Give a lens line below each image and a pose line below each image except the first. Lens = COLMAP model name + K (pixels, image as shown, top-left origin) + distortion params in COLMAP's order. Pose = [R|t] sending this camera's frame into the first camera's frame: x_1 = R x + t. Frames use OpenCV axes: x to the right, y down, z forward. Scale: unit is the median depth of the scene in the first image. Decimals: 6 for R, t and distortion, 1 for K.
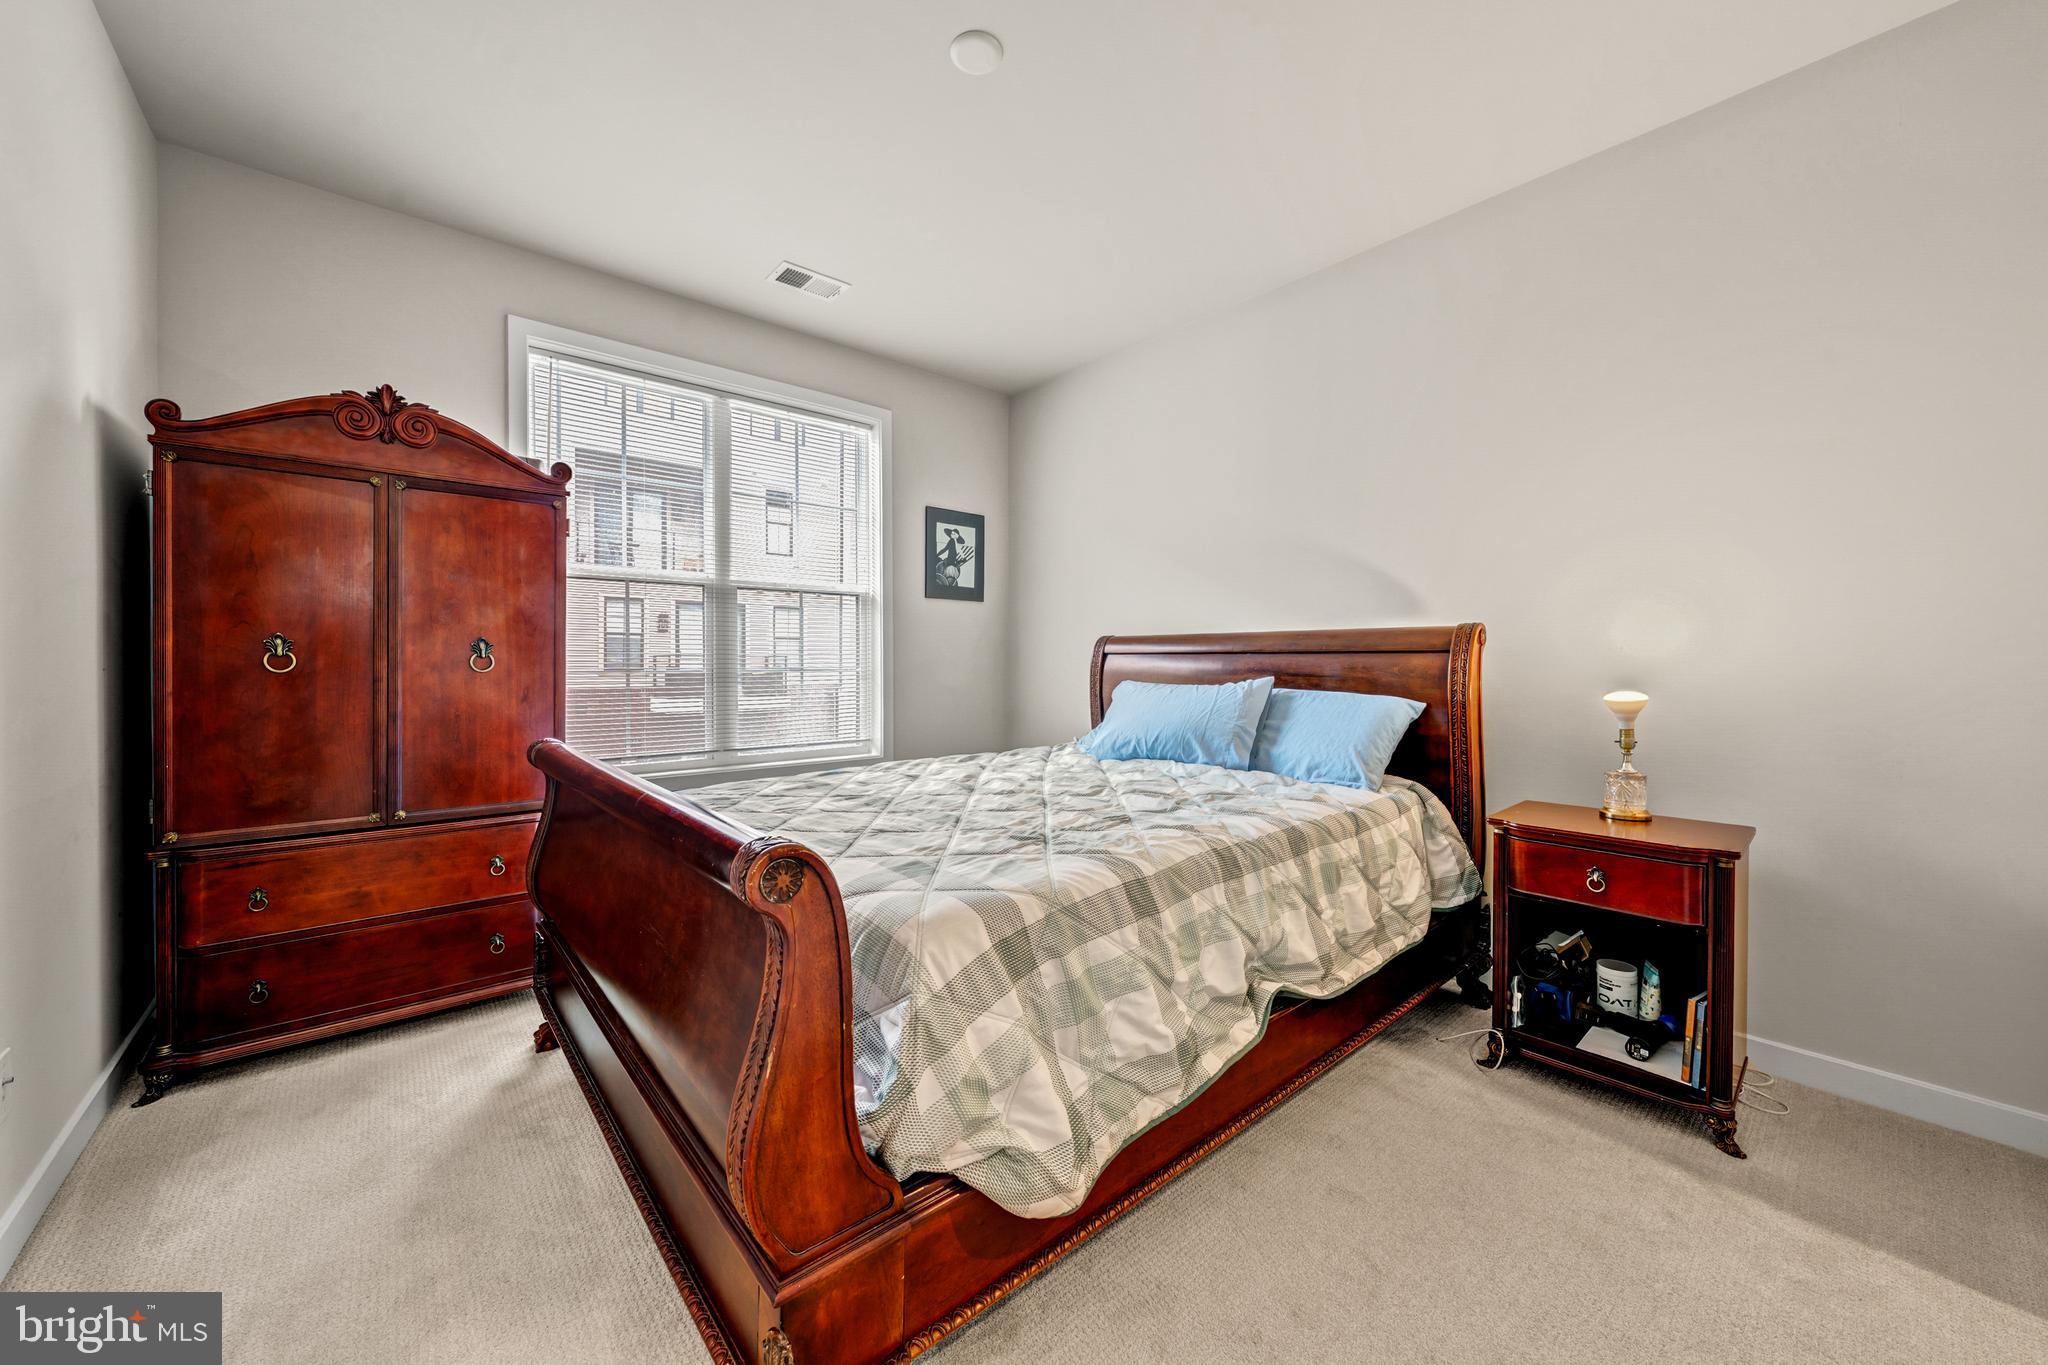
lens RADIAL K [[747.5, 0, 1019.7], [0, 747.5, 666.9], [0, 0, 1]] dist [-0.000991, -0.000098]
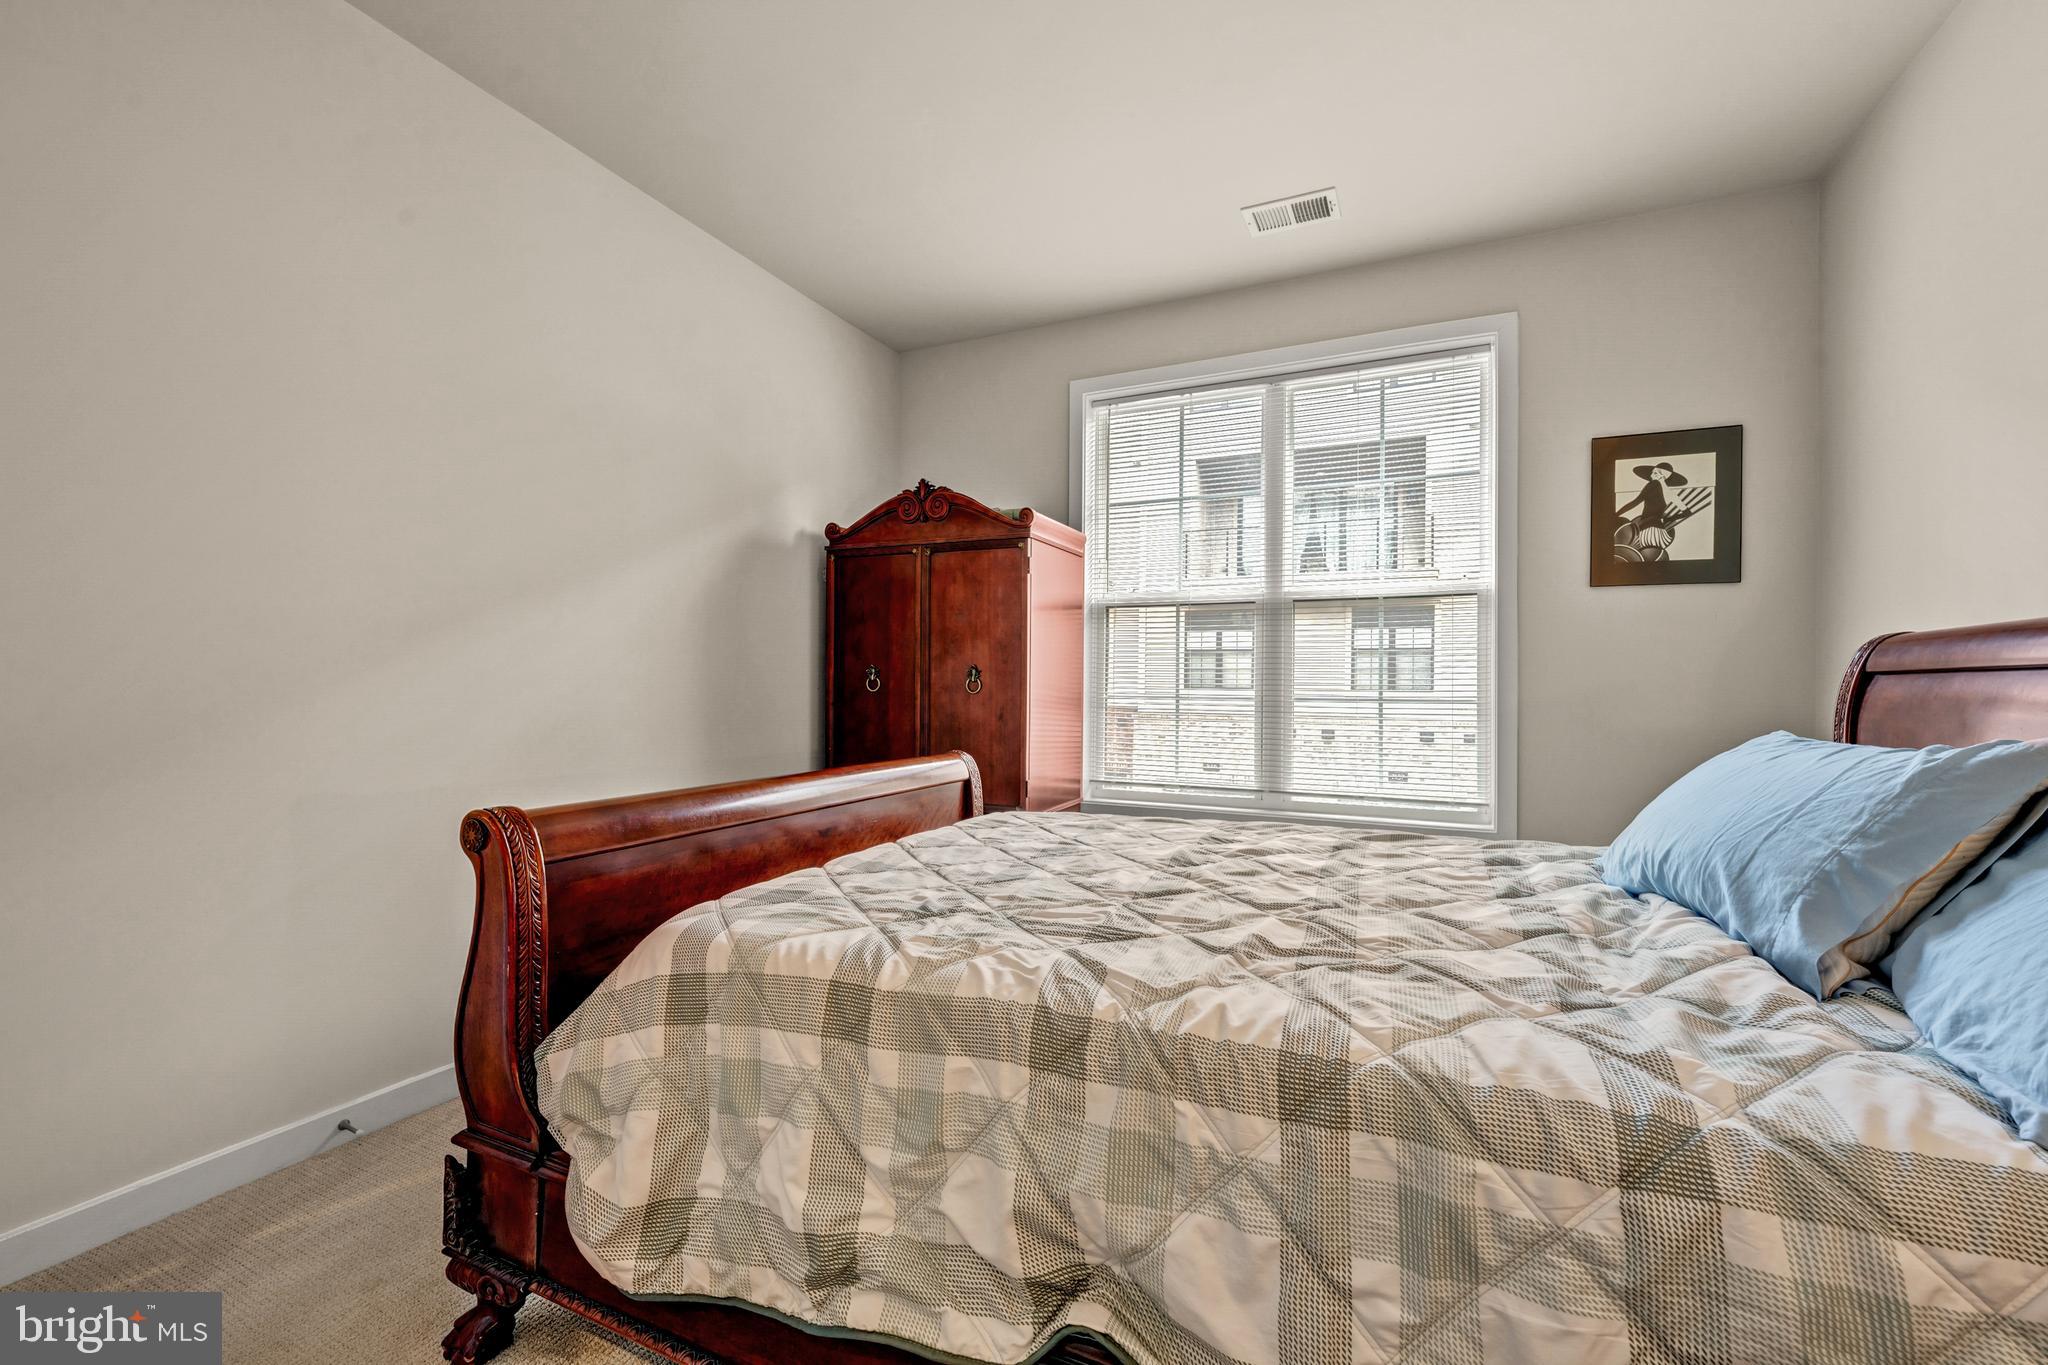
lens RADIAL K [[867.8, 0, 1024.0], [0, 867.8, 682.5], [0, 0, 1]] dist [0.003199, 0.000143]
pose [[0.402606, -0.003042, -0.915368, 0.487075], [-0.016182, 0.999815, -0.010440, 0.001818], [0.915230, 0.019016, 0.402482, 0.404028]]
